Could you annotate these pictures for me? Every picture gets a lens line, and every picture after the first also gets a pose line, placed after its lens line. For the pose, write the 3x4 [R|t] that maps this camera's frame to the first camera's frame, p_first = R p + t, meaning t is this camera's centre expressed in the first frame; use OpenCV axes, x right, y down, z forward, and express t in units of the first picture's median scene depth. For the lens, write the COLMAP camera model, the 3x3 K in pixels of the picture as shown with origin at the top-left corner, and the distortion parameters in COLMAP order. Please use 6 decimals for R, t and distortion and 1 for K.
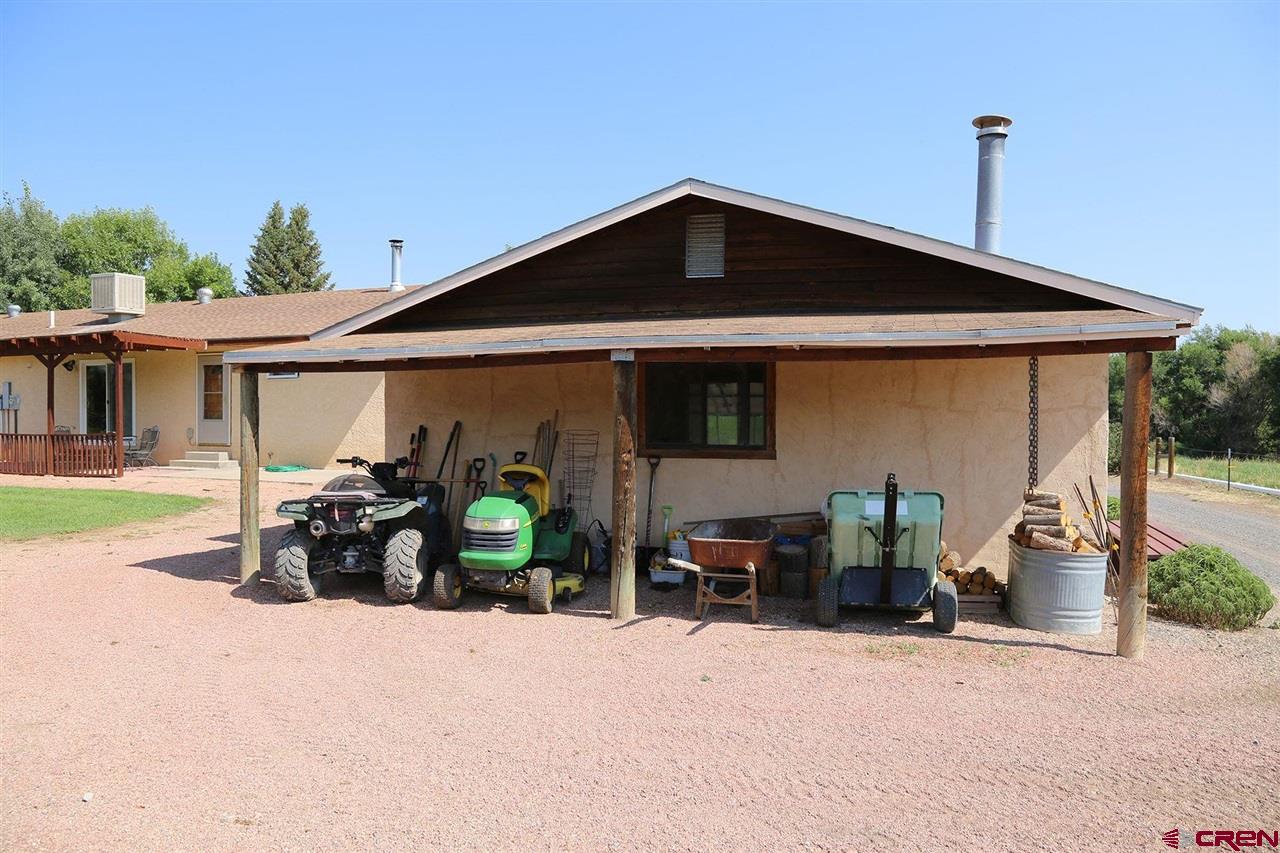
lens RADIAL K [[858.5, 0, 644.5], [0, 858.5, 428.4], [0, 0, 1]] dist [-0.126225, 0.069494]
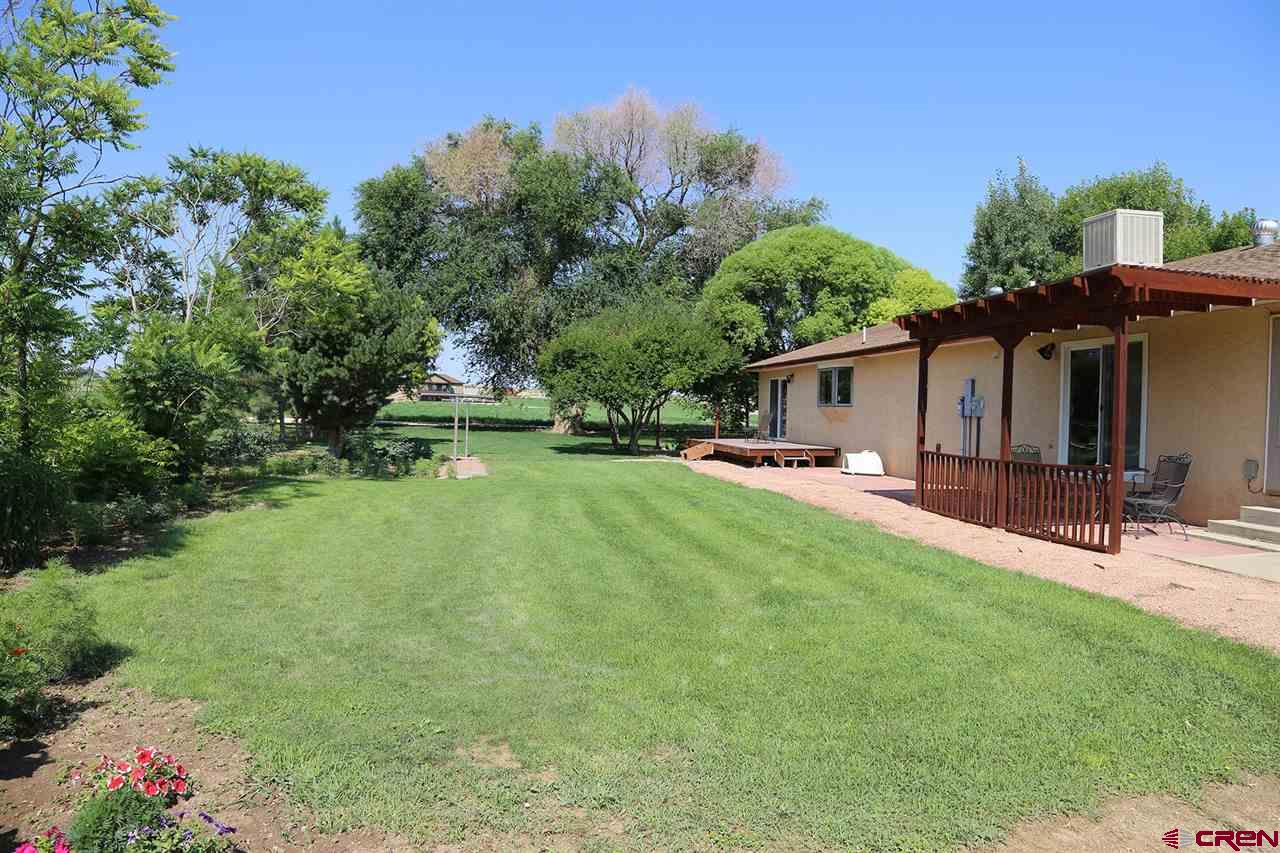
lens RADIAL K [[858.5, 0, 644.5], [0, 858.5, 428.4], [0, 0, 1]] dist [-0.126225, 0.069494]
pose [[0.464564, 0.027712, -0.885106, -0.250898], [-0.036154, 0.999270, 0.012311, -0.011473], [0.884801, 0.026281, 0.465227, 0.394482]]
